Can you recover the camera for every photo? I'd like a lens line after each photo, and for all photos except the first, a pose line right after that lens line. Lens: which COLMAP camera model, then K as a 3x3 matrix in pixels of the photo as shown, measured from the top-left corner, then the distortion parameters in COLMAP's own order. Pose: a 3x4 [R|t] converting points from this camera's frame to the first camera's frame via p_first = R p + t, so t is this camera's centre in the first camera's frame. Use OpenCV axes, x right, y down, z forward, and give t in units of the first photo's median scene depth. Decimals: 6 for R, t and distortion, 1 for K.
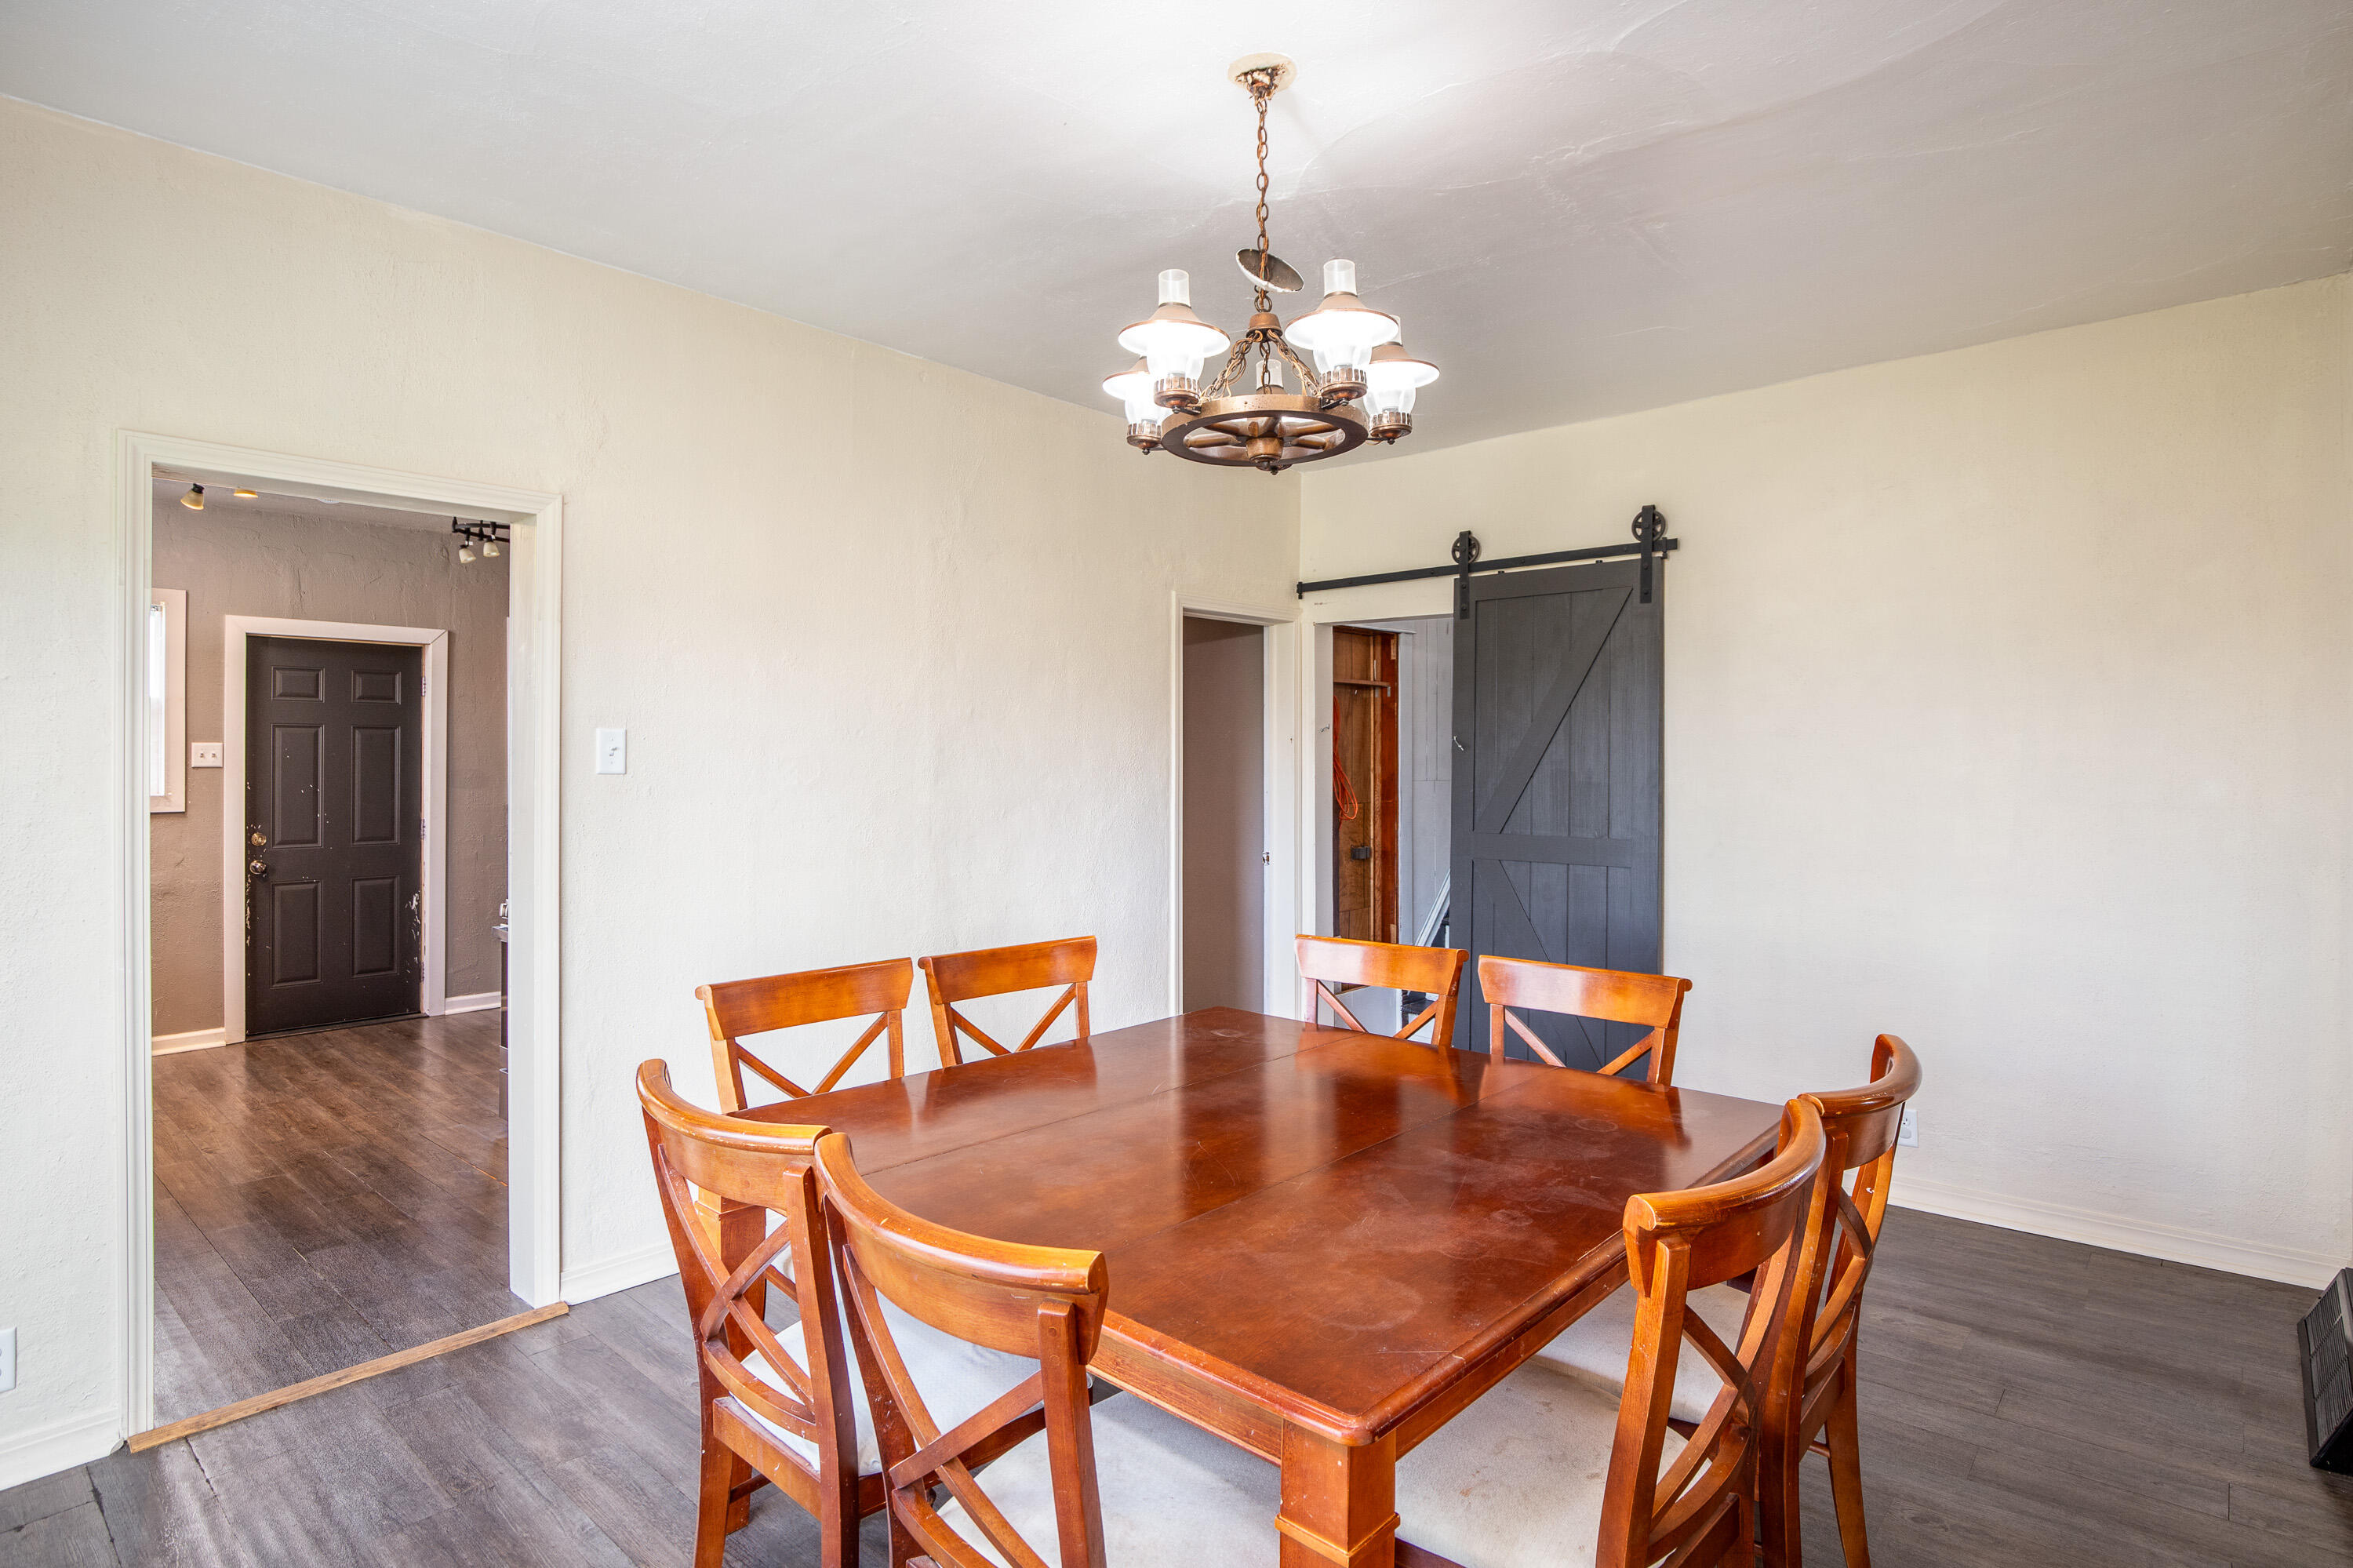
lens RADIAL K [[1220.0, 0, 1175.5], [0, 1220.0, 765.7], [0, 0, 1]] dist [-0.001162, 0.000455]
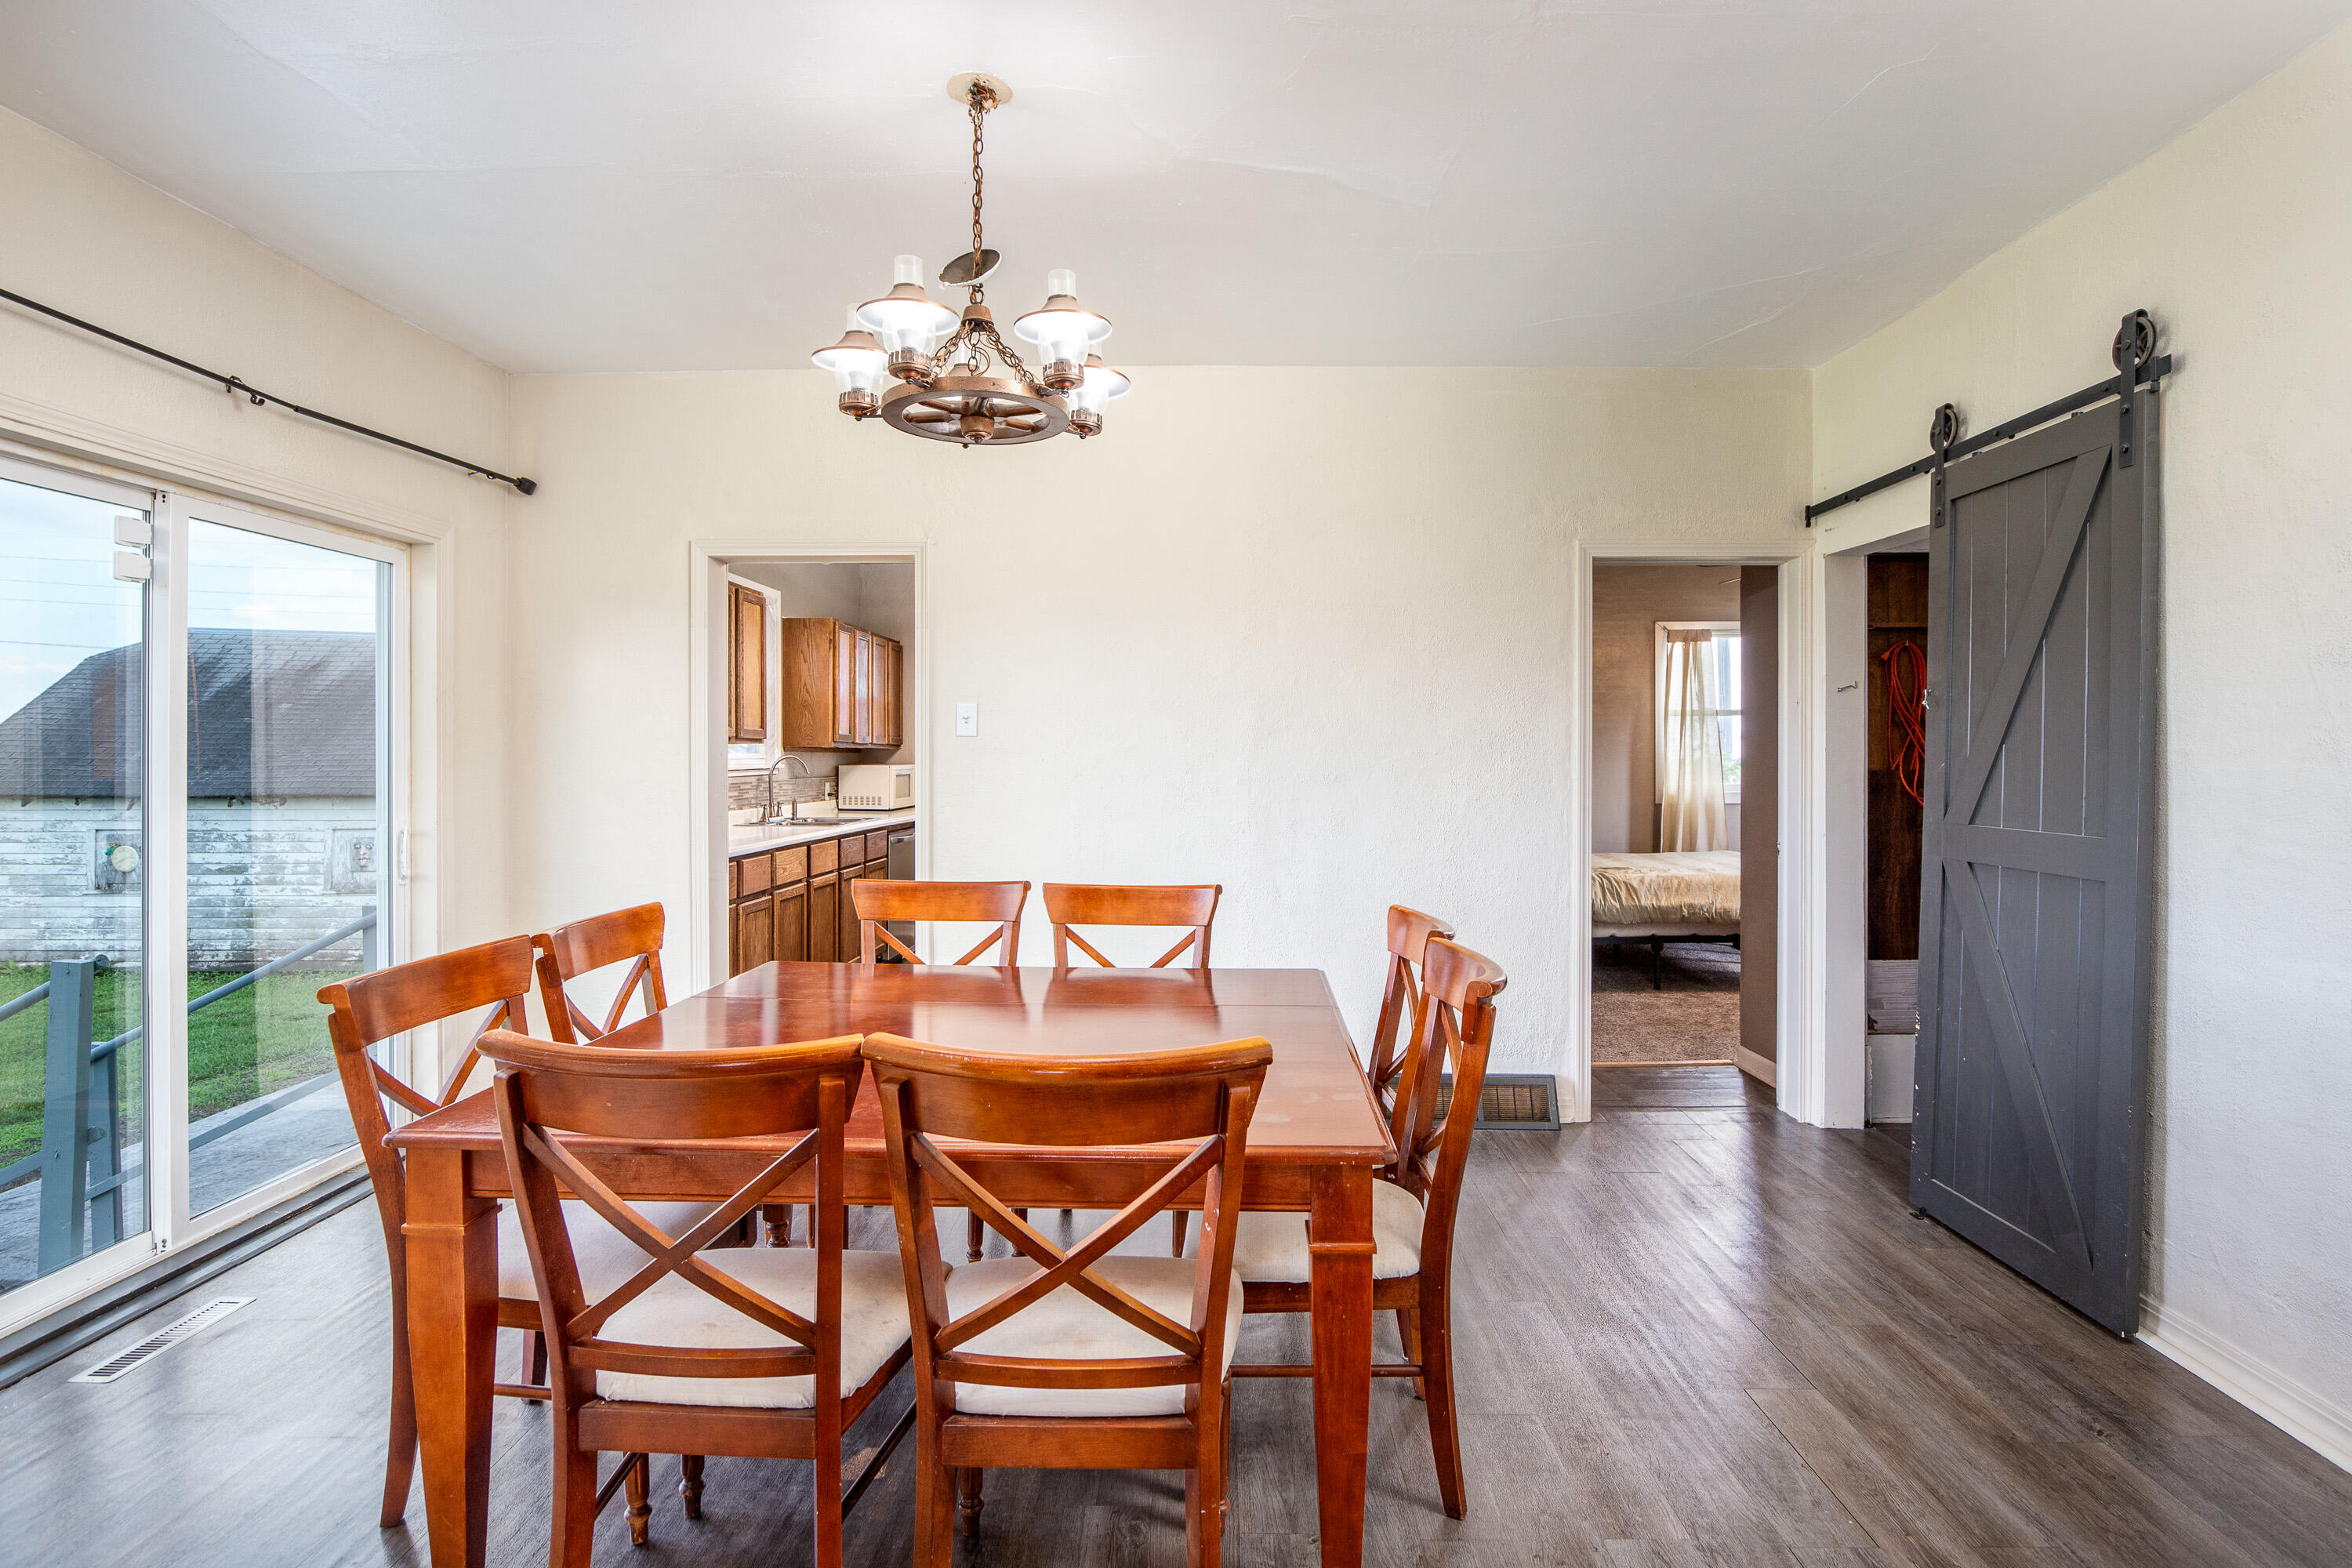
lens RADIAL K [[1219.4, 0, 1185.8], [0, 1219.4, 782.3], [0, 0, 1]] dist [-0.001162, 0.000455]
pose [[0.660590, 0.019082, -0.750504, 0.426939], [-0.007711, 0.999797, 0.018633, 0.018238], [0.750707, -0.006521, 0.660603, 0.164242]]
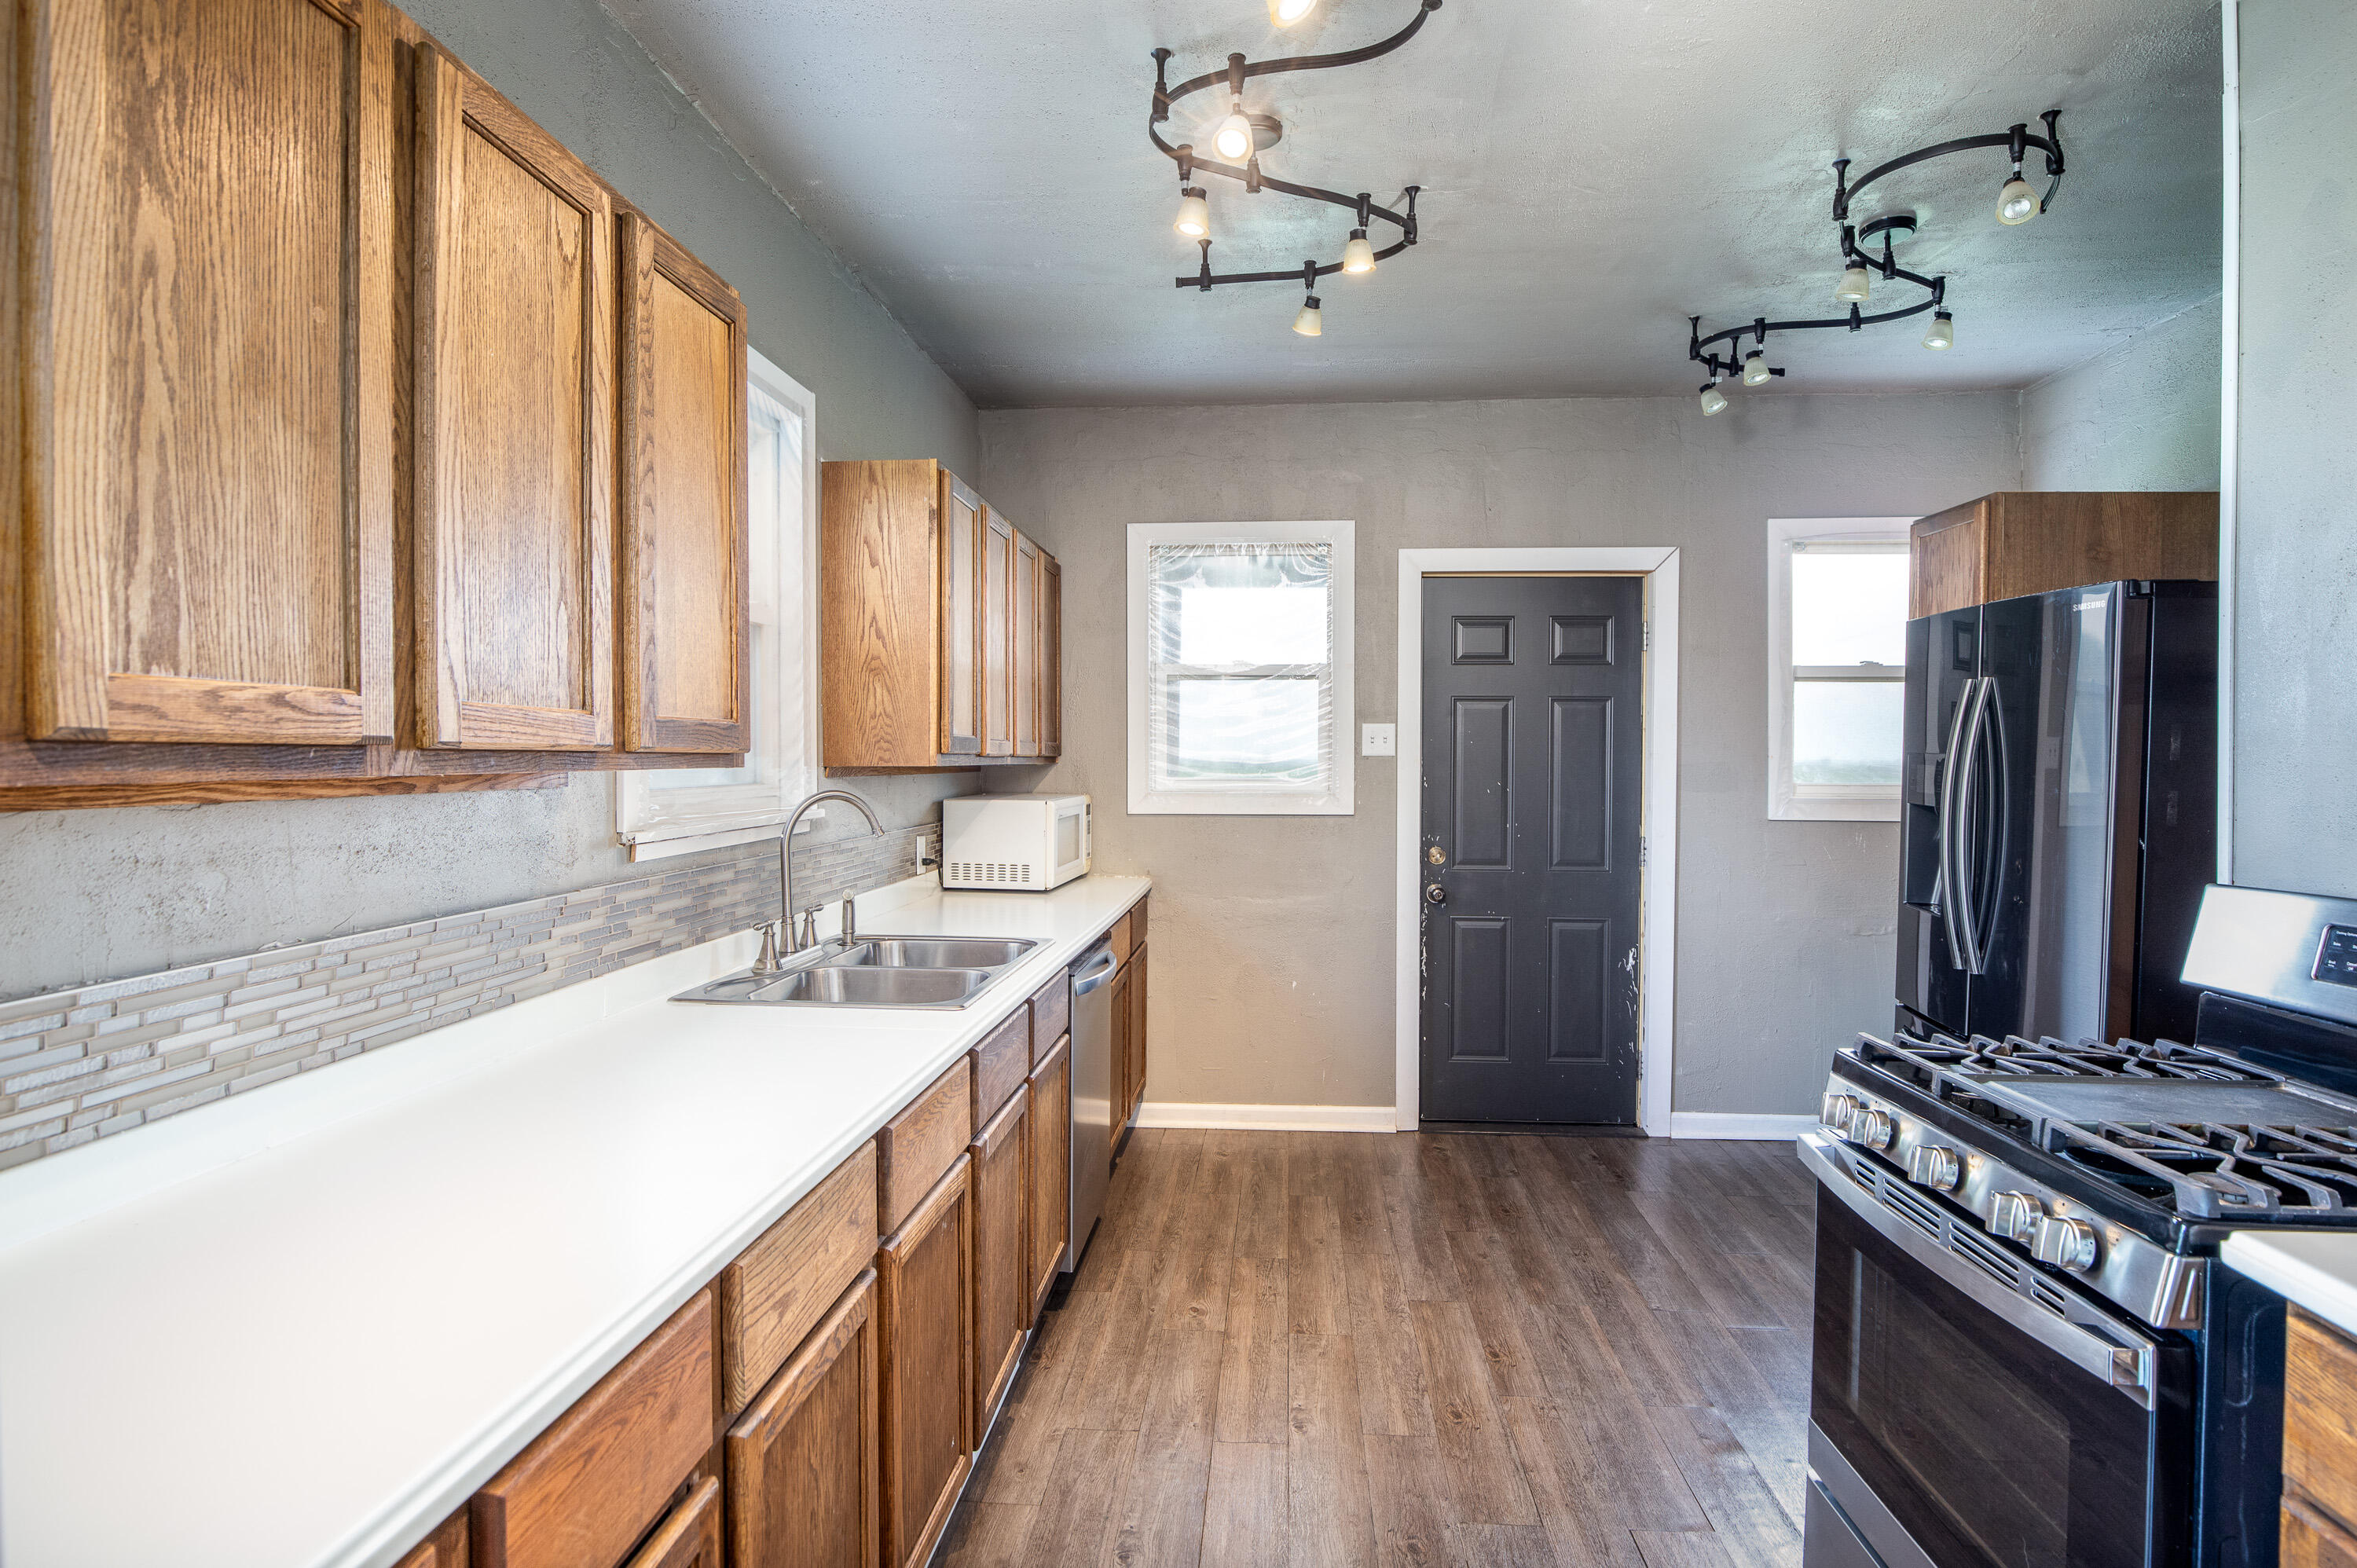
lens RADIAL K [[1221.9, 0, 1176.3], [0, 1221.9, 781.3], [0, 0, 1]] dist [-0.001162, 0.000455]
pose [[0.608709, 0.014266, -0.793266, -0.307137], [-0.001070, 0.999852, 0.017160, 0.003931], [0.793393, -0.009596, 0.608634, 0.495551]]
